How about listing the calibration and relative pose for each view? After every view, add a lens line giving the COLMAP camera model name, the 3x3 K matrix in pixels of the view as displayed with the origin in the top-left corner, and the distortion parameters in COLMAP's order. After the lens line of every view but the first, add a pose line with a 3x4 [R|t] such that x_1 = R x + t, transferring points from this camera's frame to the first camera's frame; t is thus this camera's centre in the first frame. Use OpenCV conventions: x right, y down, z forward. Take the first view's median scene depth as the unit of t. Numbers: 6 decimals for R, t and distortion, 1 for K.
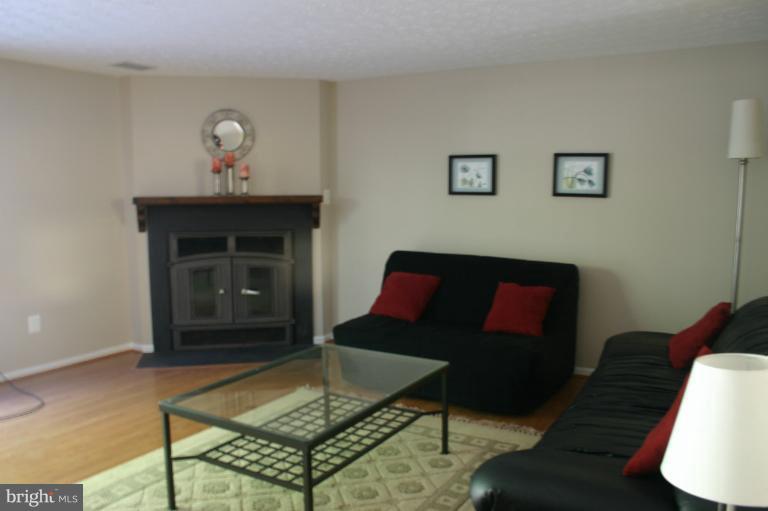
lens RADIAL K [[631.9, 0, 387.5], [0, 631.9, 278.4], [0, 0, 1]] dist [-0.155090, 0.130406]
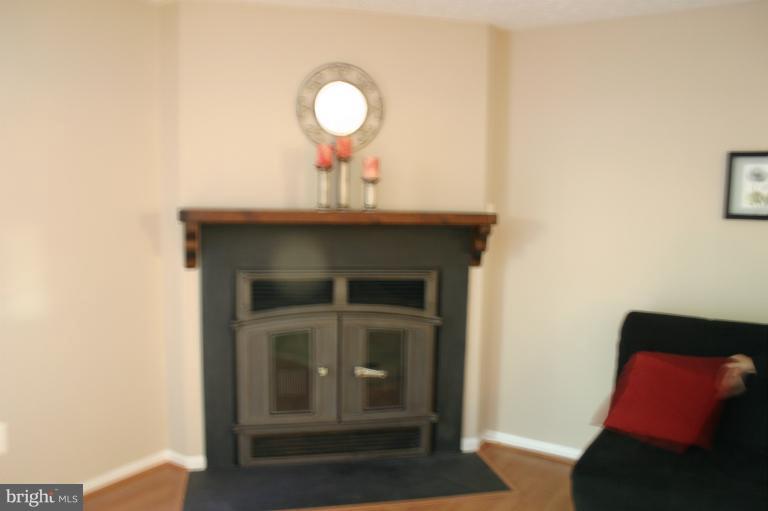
lens RADIAL K [[631.9, 0, 391.9], [0, 631.9, 281.2], [0, 0, 1]] dist [-0.155090, 0.130406]
pose [[0.999469, 0.021134, -0.024783, -0.196830], [-0.021577, 0.999610, -0.017747, -0.058295], [0.024398, 0.018273, 0.999535, 0.426571]]
